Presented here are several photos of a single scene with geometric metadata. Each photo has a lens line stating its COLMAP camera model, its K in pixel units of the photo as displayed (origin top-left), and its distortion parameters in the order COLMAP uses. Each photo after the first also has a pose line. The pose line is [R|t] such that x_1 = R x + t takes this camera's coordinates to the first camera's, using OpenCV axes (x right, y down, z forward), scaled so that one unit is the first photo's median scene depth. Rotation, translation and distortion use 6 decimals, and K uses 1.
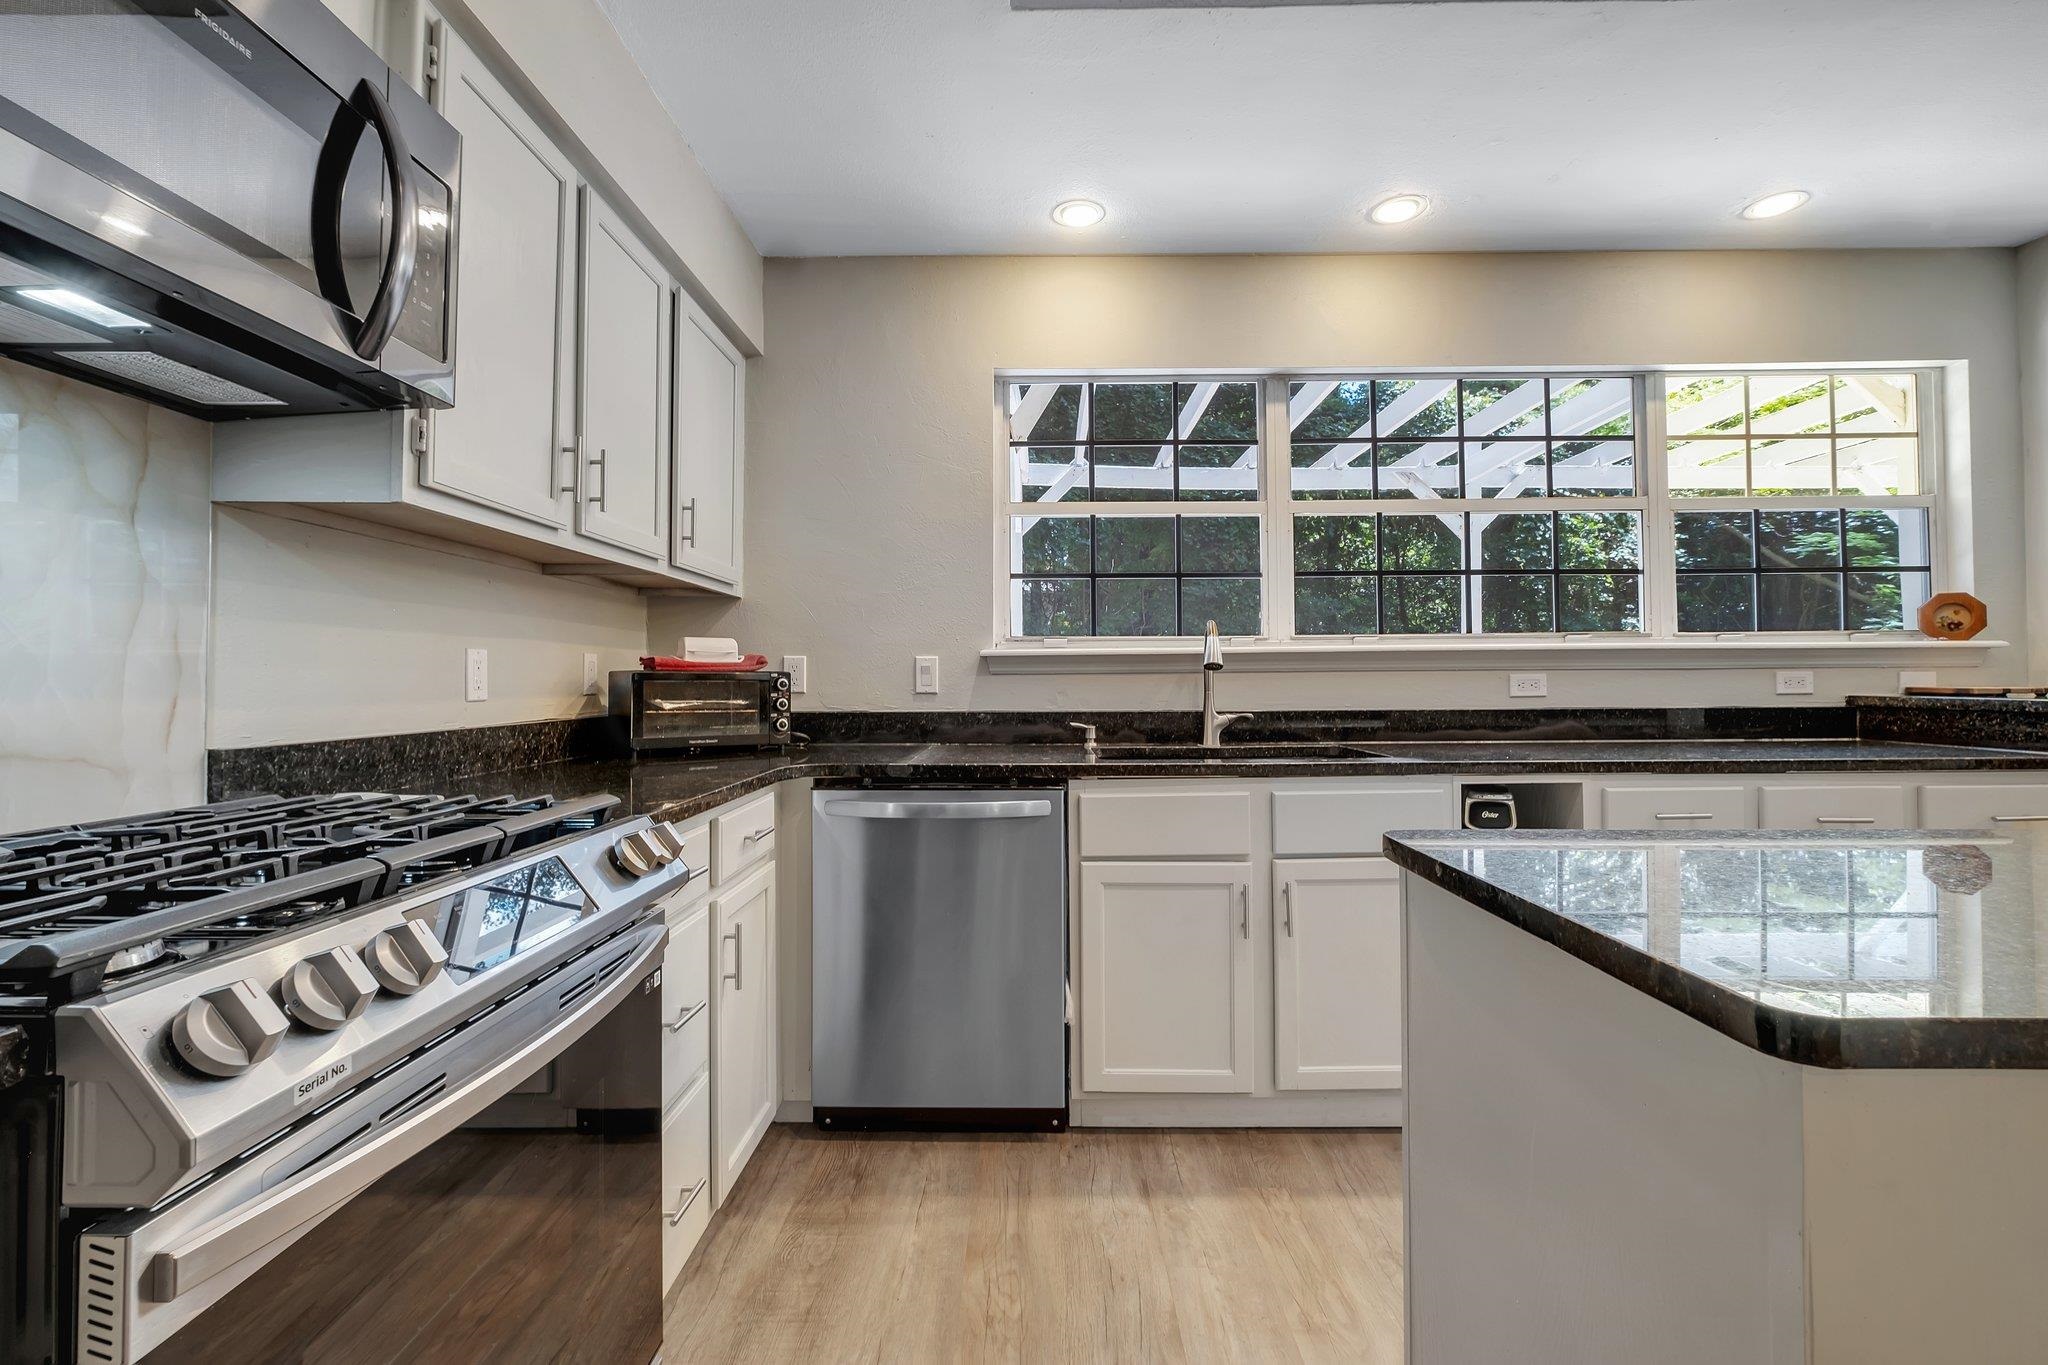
lens RADIAL K [[898.3, 0, 1029.3], [0, 898.3, 662.8], [0, 0, 1]] dist [-0.000520, 0.000389]
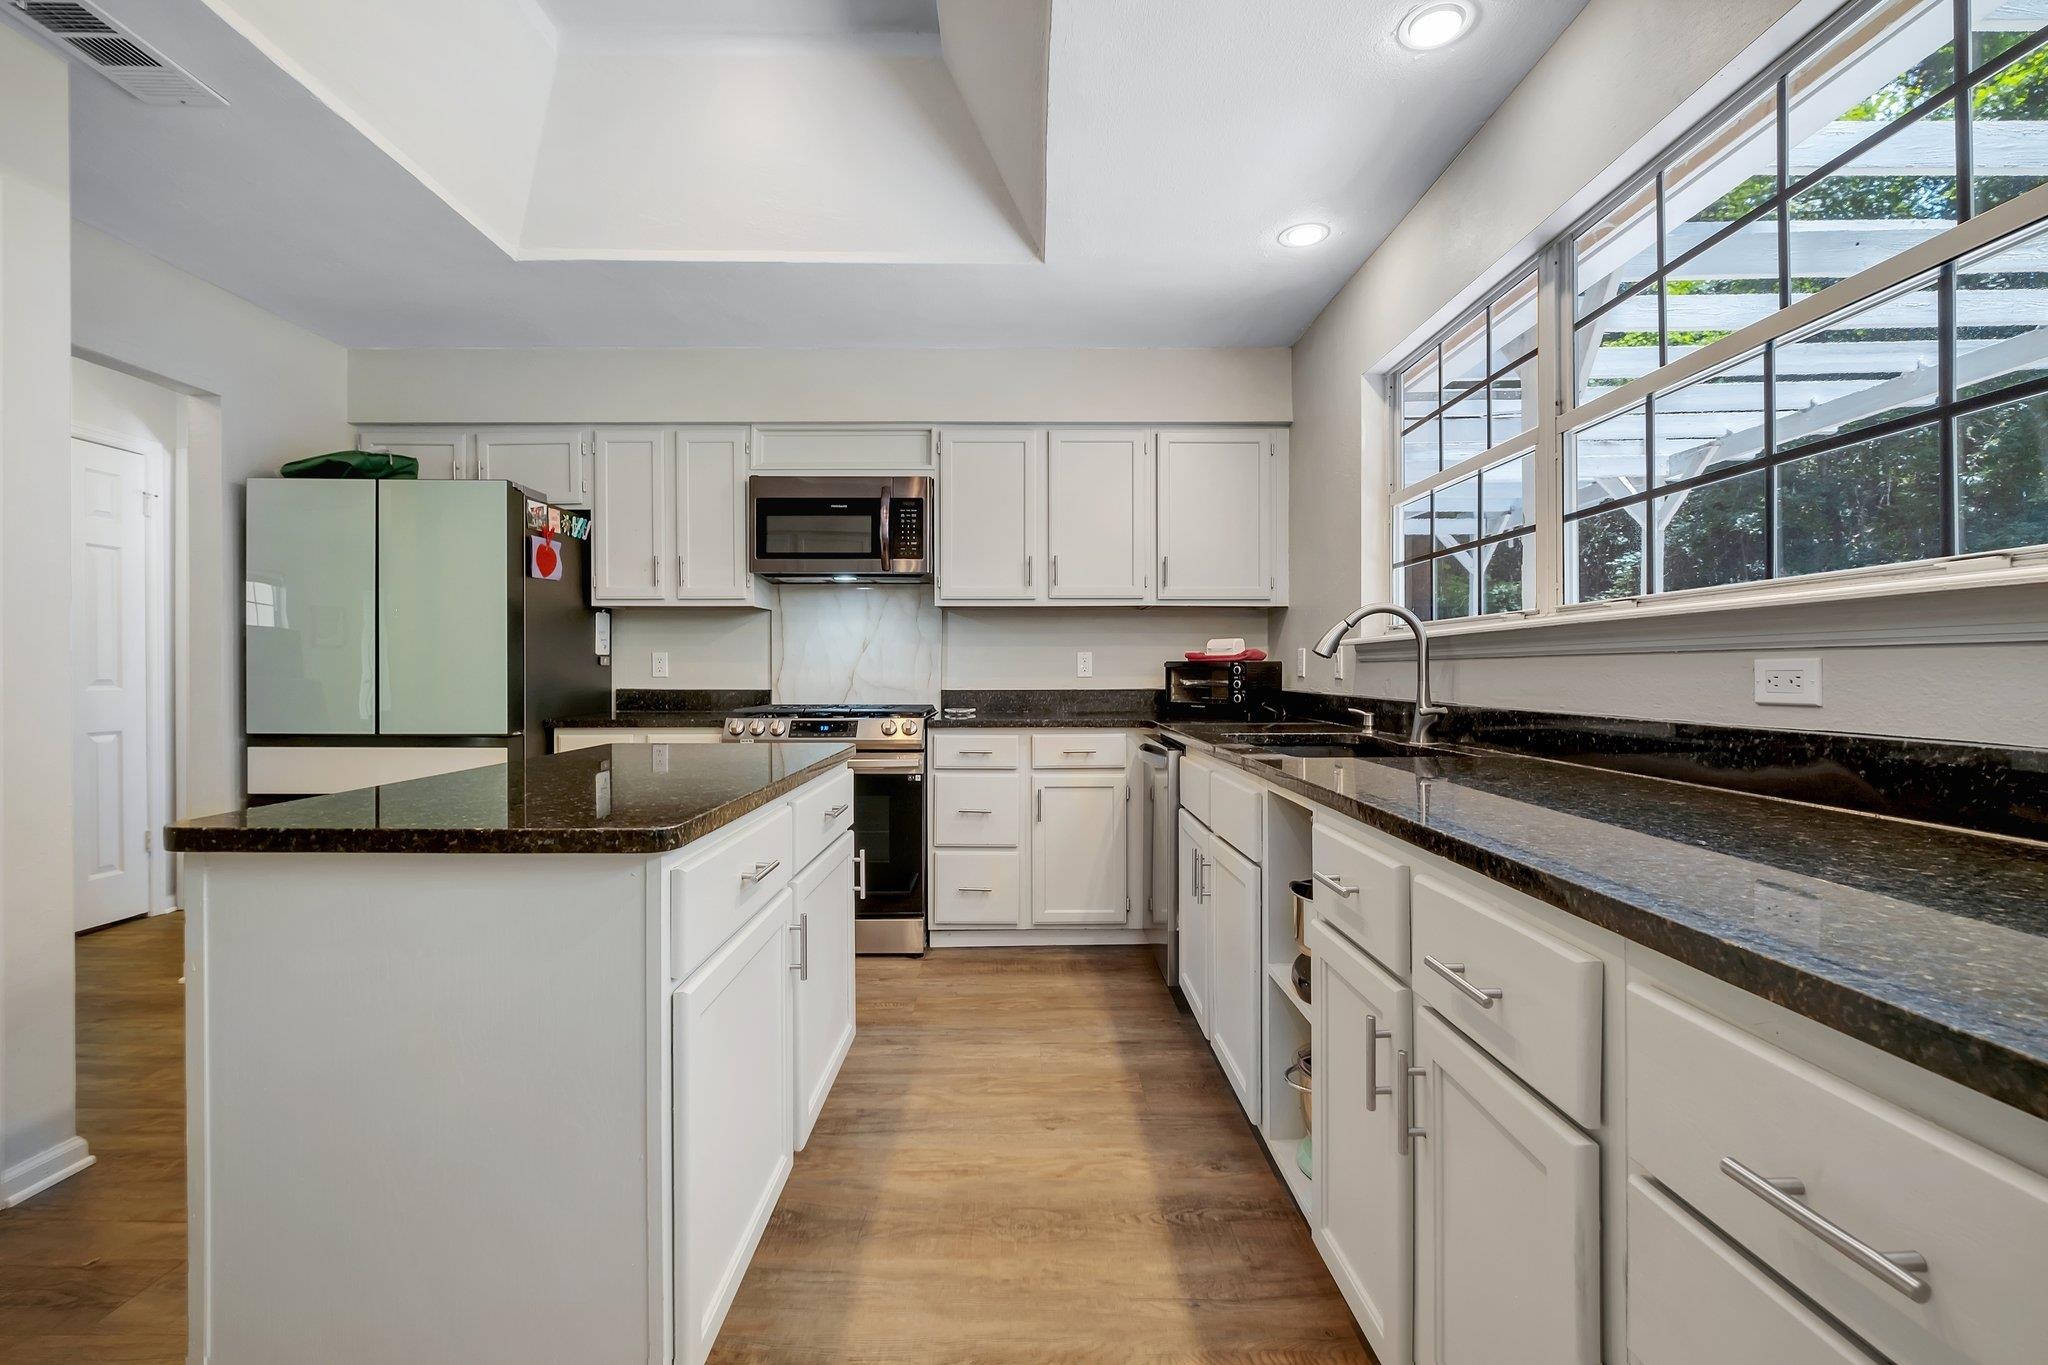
lens RADIAL K [[898.3, 0, 1029.3], [0, 898.3, 662.8], [0, 0, 1]] dist [-0.000520, 0.000389]
pose [[0.016989, -0.001965, -0.999854, 1.127182], [0.020332, 0.999792, -0.001619, 0.008076], [0.999649, -0.020302, 0.017025, 0.636418]]
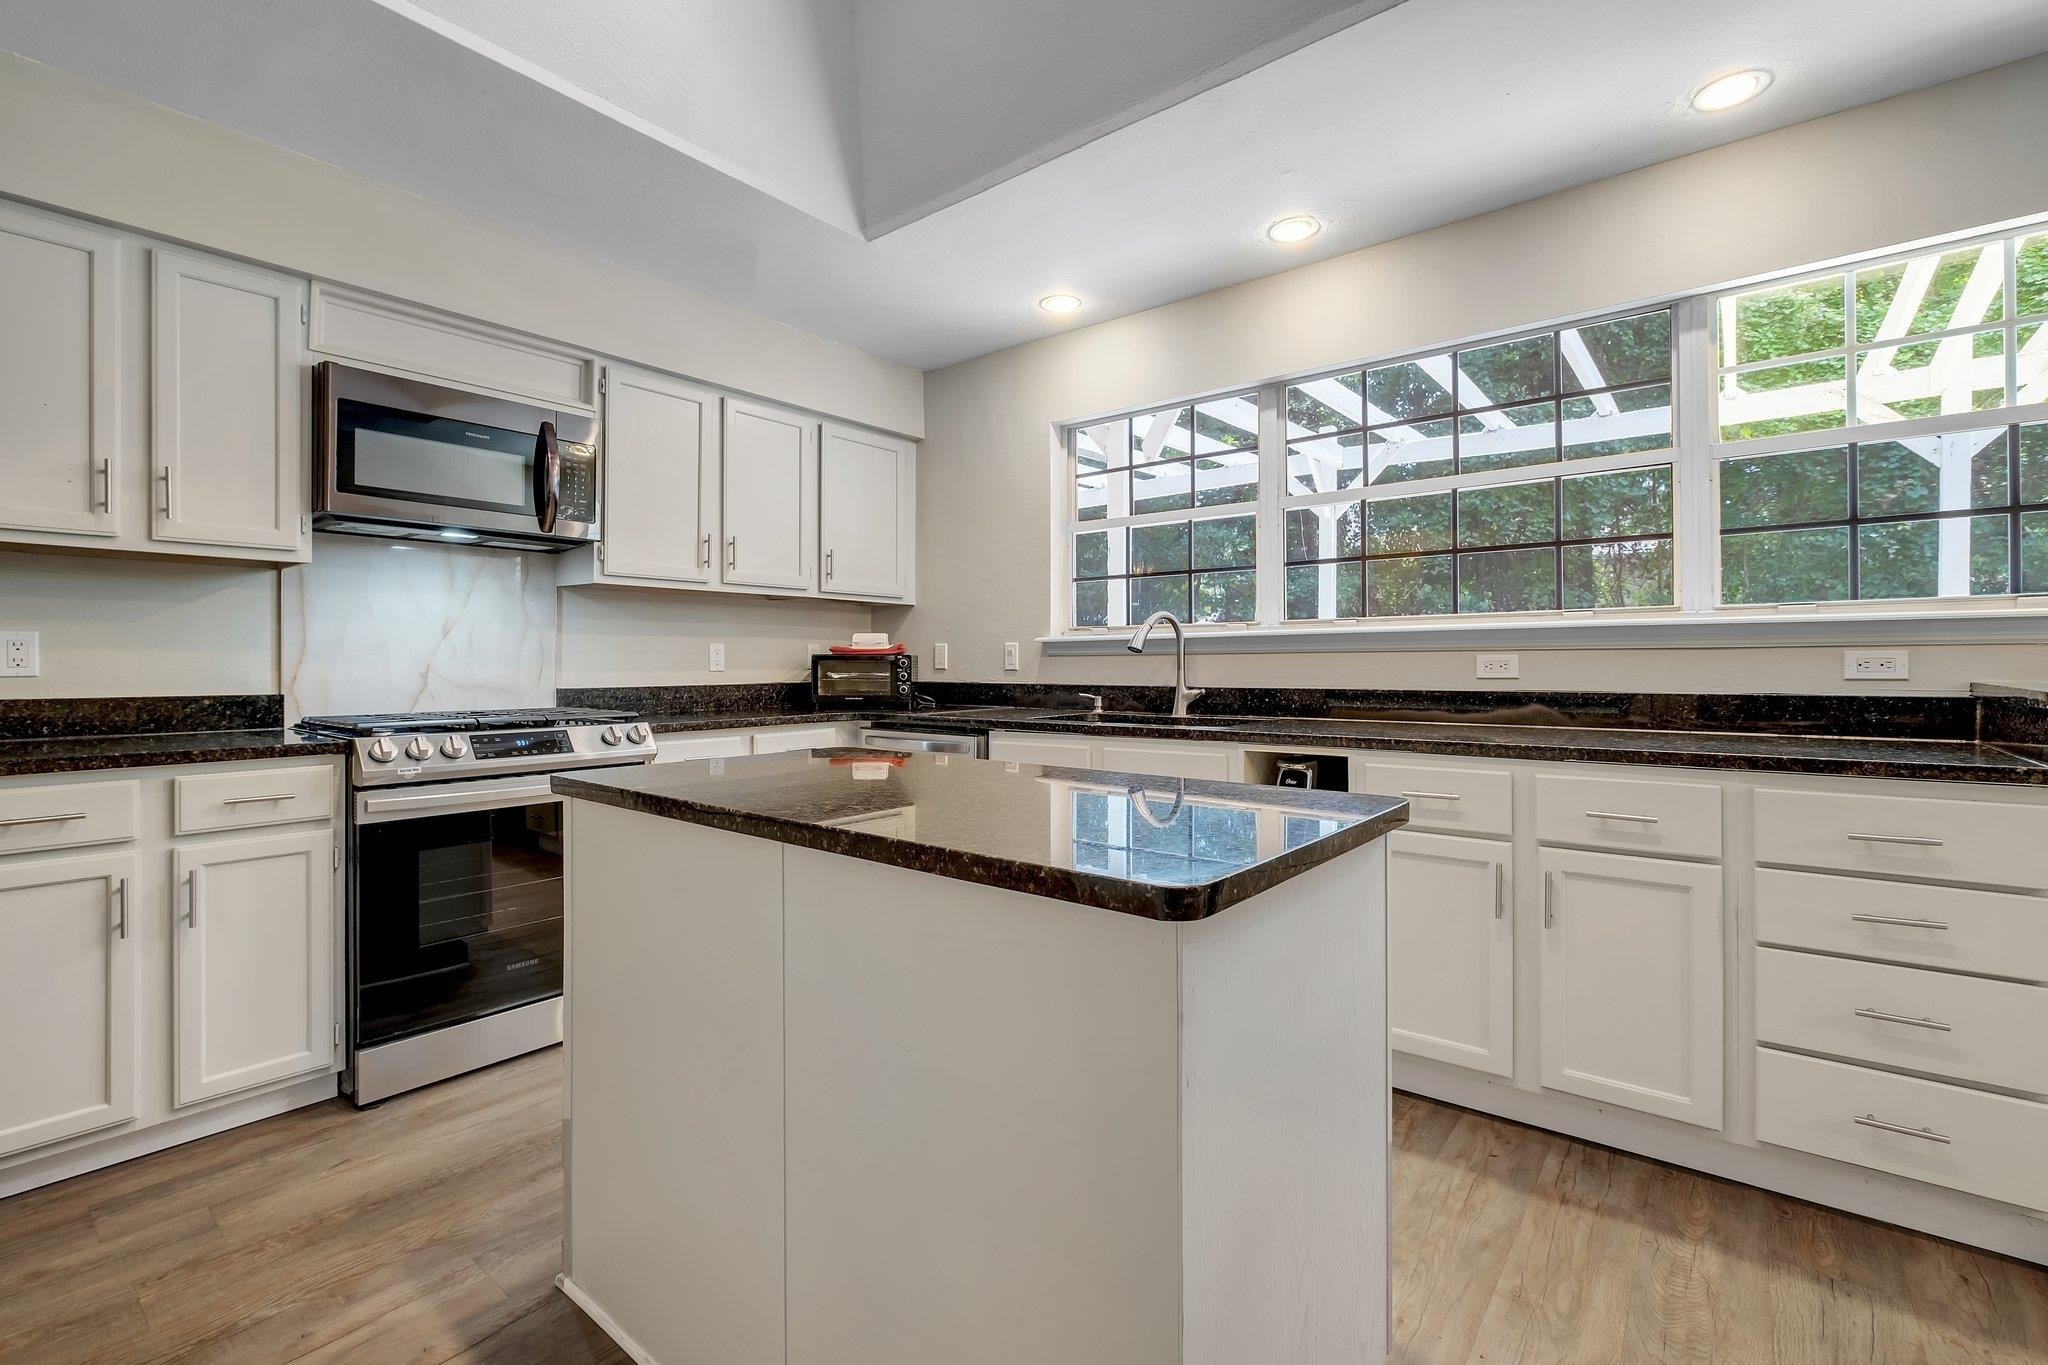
lens RADIAL K [[898.3, 0, 1029.3], [0, 898.3, 662.8], [0, 0, 1]] dist [-0.000520, 0.000389]
pose [[0.785122, 0.002702, -0.619335, 0.824946], [0.010437, 0.999791, 0.017592, -0.001039], [0.619253, -0.020275, 0.784930, -0.064859]]
